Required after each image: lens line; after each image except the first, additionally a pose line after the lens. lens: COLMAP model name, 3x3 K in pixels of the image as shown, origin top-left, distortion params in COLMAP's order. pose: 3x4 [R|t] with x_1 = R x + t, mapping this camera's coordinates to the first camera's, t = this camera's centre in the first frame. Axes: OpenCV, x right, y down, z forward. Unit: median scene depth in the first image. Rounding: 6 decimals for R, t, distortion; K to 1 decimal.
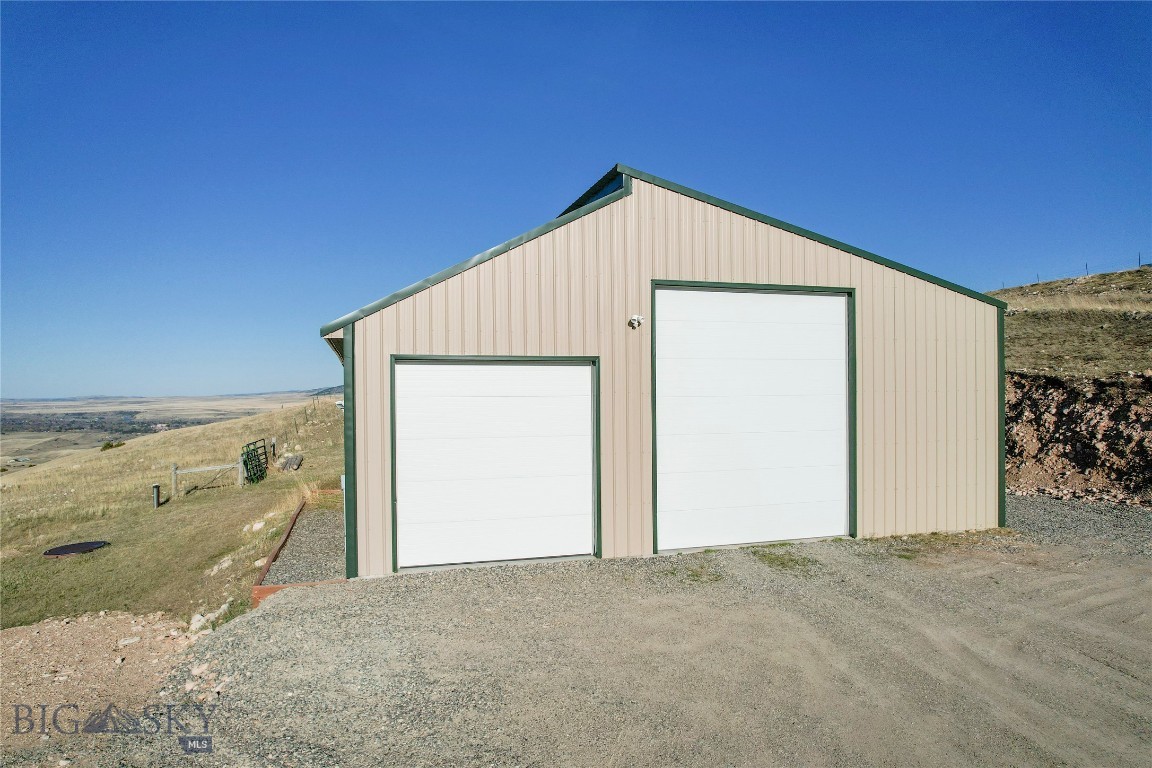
lens RADIAL K [[728.8, 0, 576.0], [0, 728.8, 384.0], [0, 0, 1]] dist [-0.039517, -0.000034]
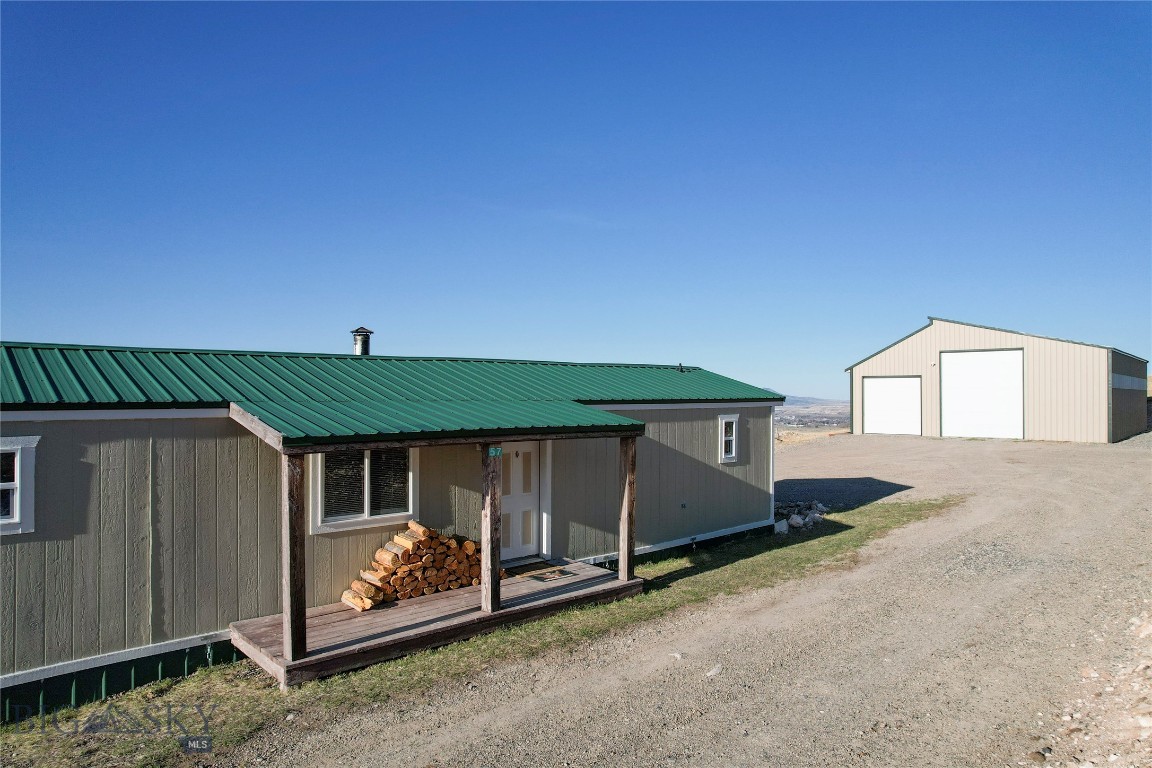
lens RADIAL K [[724.0, 0, 571.6], [0, 724.0, 396.6], [0, 0, 1]] dist [-0.071783, 0.058844]
pose [[0.429519, 0.009494, -0.903008, 2.310534], [-0.001922, 0.999952, 0.009599, 0.032522], [0.903056, -0.002387, 0.429516, -1.863977]]
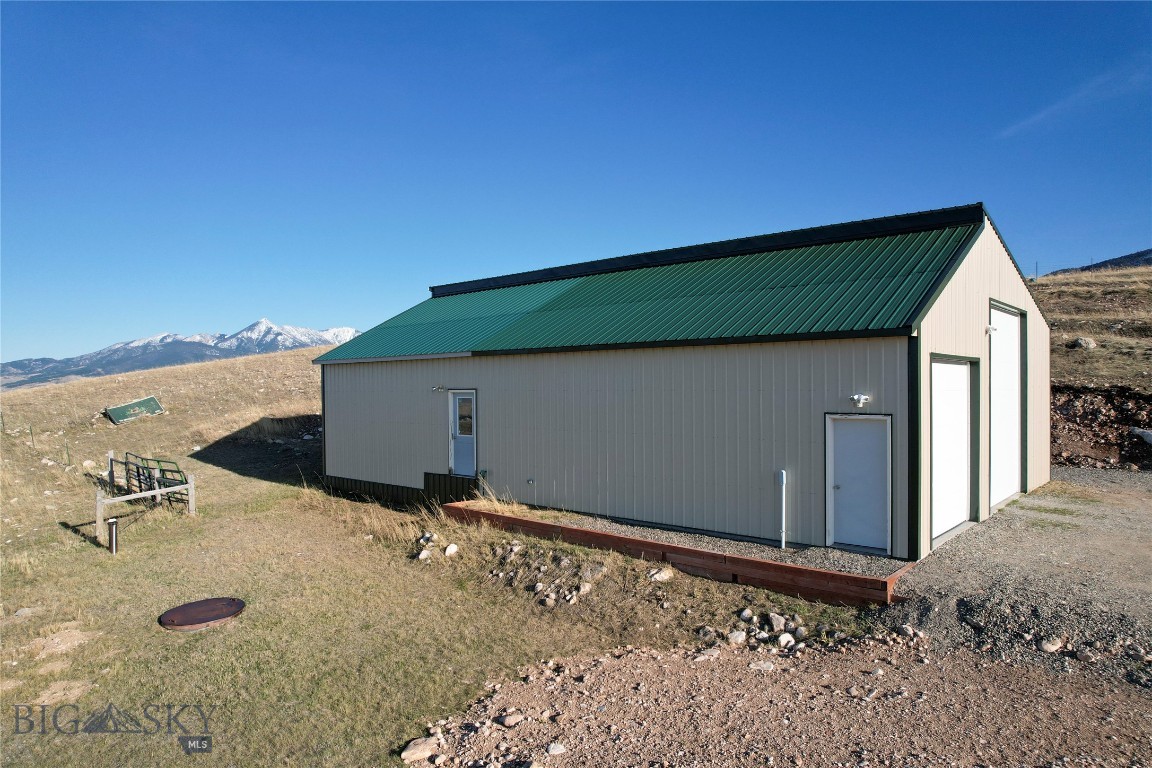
lens RADIAL K [[724.0, 0, 571.6], [0, 724.0, 396.6], [0, 0, 1]] dist [-0.071783, 0.058844]
pose [[0.854804, -0.008530, 0.518880, -1.167966], [-0.000480, 0.999851, 0.017227, 0.006200], [-0.518950, -0.014975, 0.854673, 0.329379]]
